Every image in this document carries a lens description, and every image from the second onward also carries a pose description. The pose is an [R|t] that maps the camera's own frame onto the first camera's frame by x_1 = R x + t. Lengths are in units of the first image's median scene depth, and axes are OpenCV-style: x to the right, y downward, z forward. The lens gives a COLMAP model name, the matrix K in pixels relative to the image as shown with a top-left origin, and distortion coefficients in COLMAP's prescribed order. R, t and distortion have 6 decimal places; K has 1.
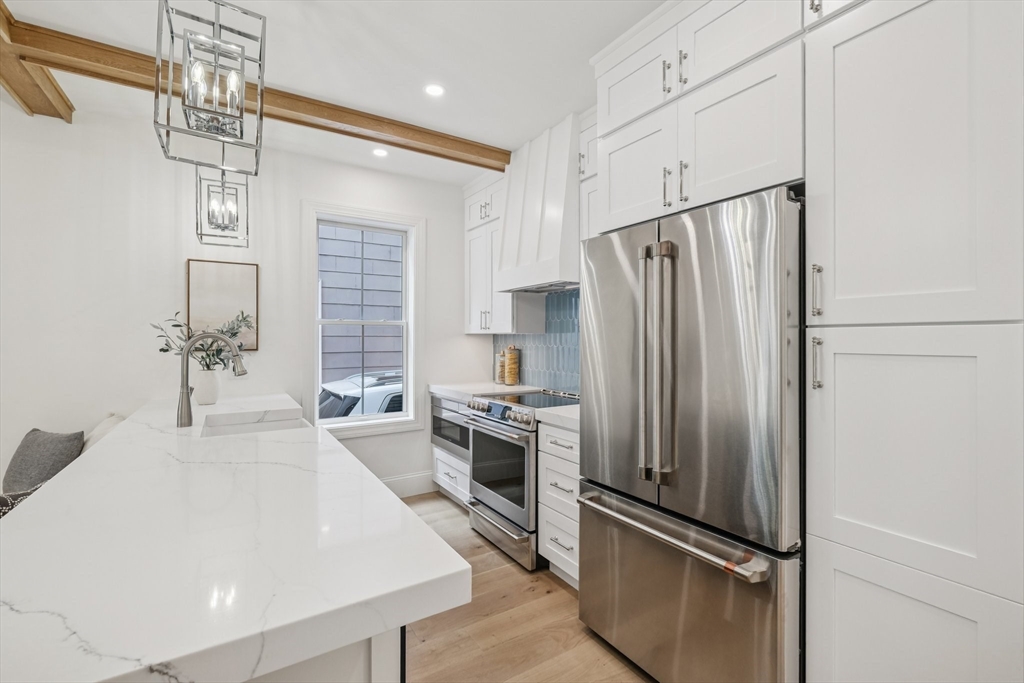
lens RADIAL K [[454.7, 0, 509.6], [0, 454.7, 334.0], [0, 0, 1]] dist [0.000905, 0.000172]
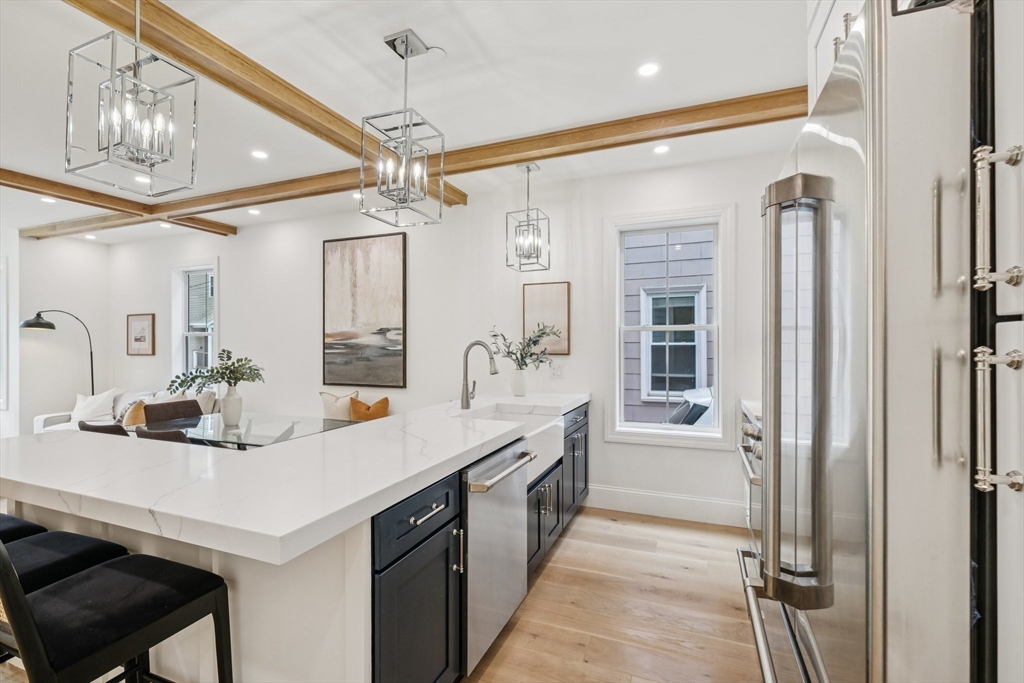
lens RADIAL K [[456.9, 0, 522.1], [0, 456.9, 337.5], [0, 0, 1]] dist [-0.001824, -0.000098]
pose [[0.577074, -0.011417, -0.816612, 0.364423], [0.009482, 0.999929, -0.007280, -0.000885], [0.816637, -0.003543, 0.577141, 0.235015]]
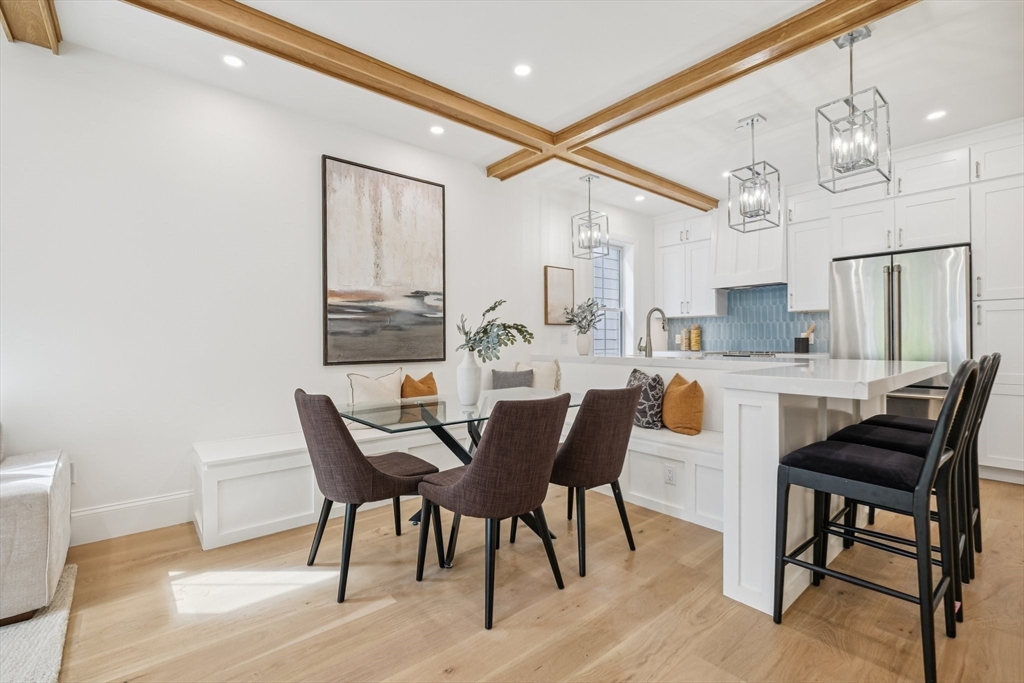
lens RADIAL K [[459.0, 0, 512.0], [0, 459.0, 341.5], [0, 0, 1]] dist [0.002316, 0.000266]
pose [[0.991331, -0.005674, 0.131265, -1.043693], [0.004204, 0.999925, 0.011471, 0.079043], [-0.131320, -0.010820, 0.991281, -0.566738]]
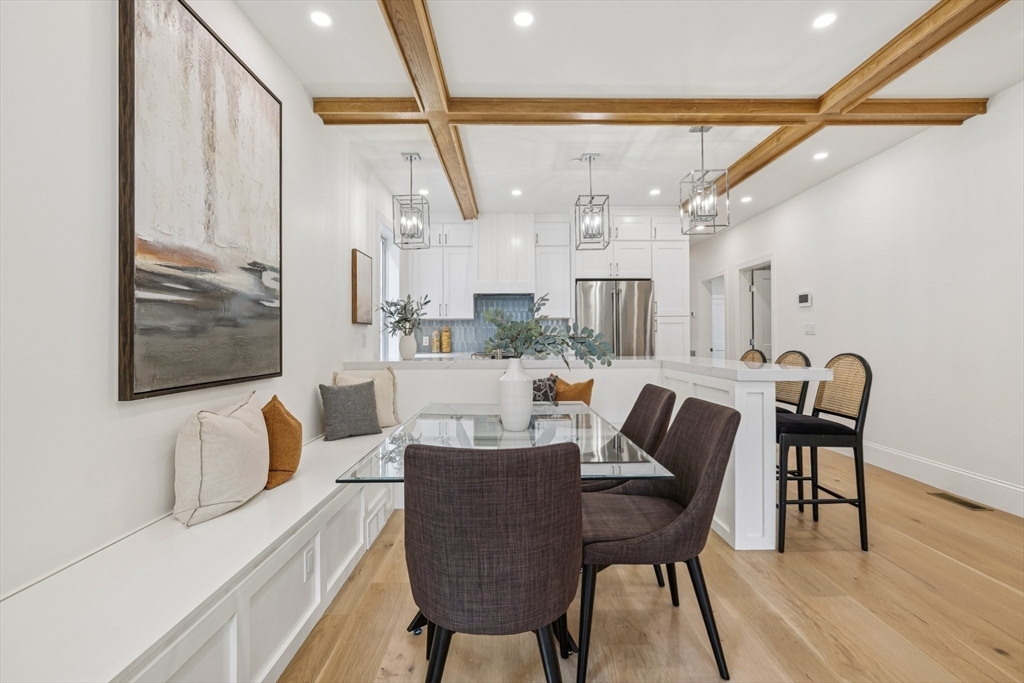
lens RADIAL K [[456.9, 0, 522.1], [0, 456.9, 337.5], [0, 0, 1]] dist [-0.001824, -0.000098]
pose [[0.520089, 0.000042, 0.854112, -1.551064], [-0.000692, 1.000000, 0.000372, 0.077787], [-0.854112, -0.000785, 0.520088, -0.044723]]
